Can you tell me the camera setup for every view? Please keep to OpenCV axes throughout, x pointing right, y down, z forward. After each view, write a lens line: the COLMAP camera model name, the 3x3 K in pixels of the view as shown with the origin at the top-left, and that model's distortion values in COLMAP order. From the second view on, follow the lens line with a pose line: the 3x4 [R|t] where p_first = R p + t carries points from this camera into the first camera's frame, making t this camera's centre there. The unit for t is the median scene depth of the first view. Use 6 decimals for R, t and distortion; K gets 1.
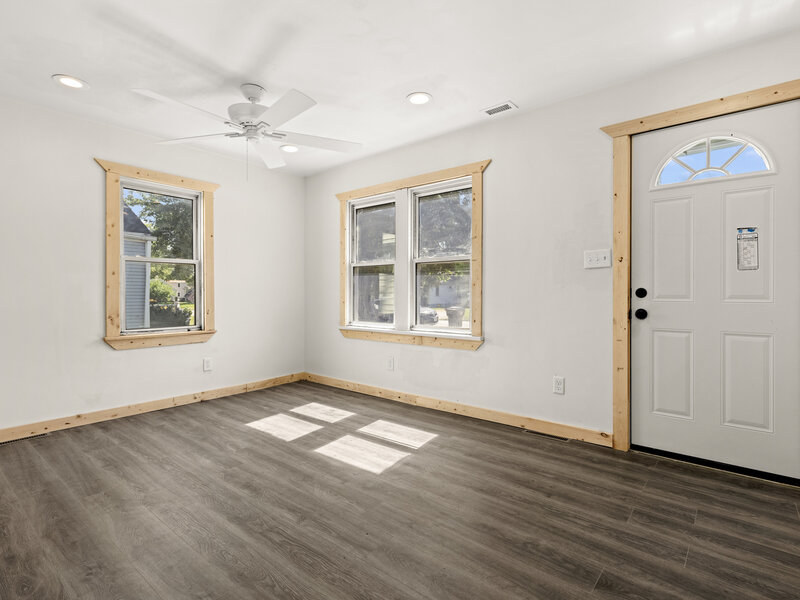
lens RADIAL K [[421.5, 0, 393.7], [0, 421.5, 295.8], [0, 0, 1]] dist [0.012749, -0.004584]
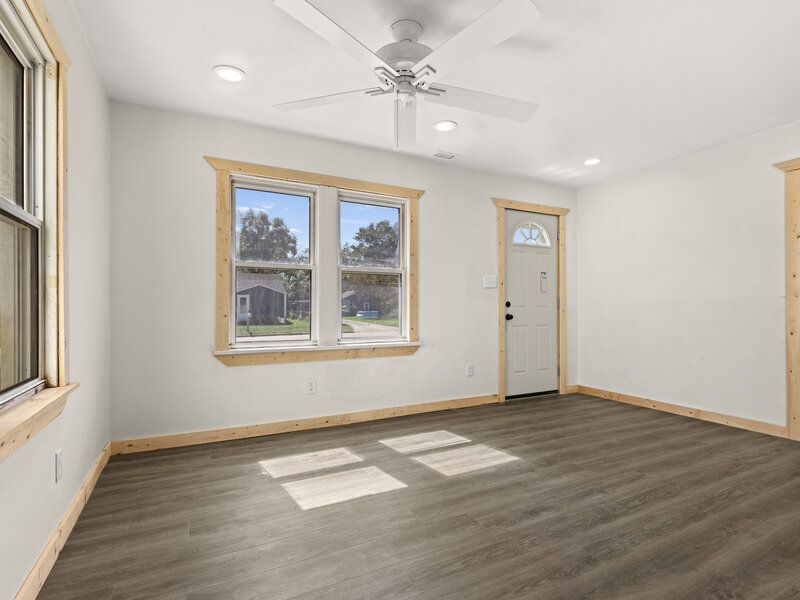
lens RADIAL K [[421.5, 0, 398.3], [0, 421.5, 304.1], [0, 0, 1]] dist [0.012749, -0.004584]
pose [[0.357969, 0.006541, 0.933711, -0.990773], [0.004493, 0.999952, -0.008728, 0.004575], [-0.933723, 0.007319, 0.357922, 0.713007]]
